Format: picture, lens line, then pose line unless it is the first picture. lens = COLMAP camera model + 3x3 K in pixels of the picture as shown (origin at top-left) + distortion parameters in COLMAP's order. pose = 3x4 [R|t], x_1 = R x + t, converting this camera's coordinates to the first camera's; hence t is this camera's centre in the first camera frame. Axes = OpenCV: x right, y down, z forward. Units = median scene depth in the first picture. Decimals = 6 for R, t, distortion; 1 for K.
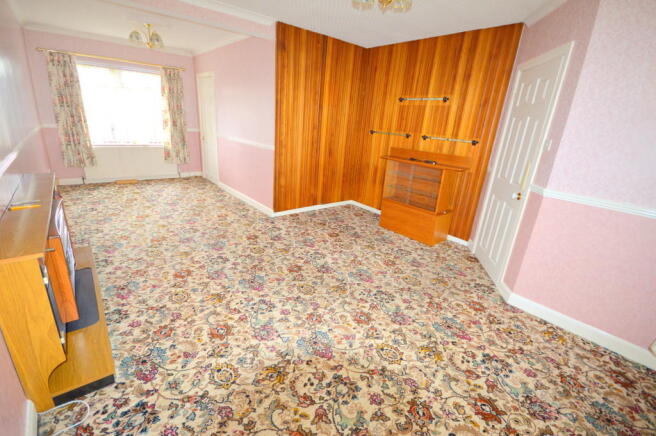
lens RADIAL K [[286.7, 0, 328.2], [0, 286.7, 212.5], [0, 0, 1]] dist [-0.001688, -0.000120]
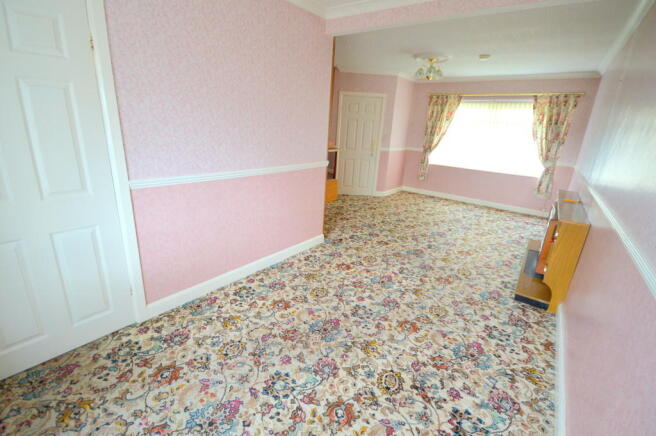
lens RADIAL K [[293.1, 0, 328.0], [0, 293.1, 218.0], [0, 0, 1]] dist [0.002886, 0.000725]
pose [[-0.212869, -0.376212, 0.901749, -0.974607], [0.228543, 0.878128, 0.420308, -0.416880], [-0.949976, 0.295559, -0.100945, 1.065754]]
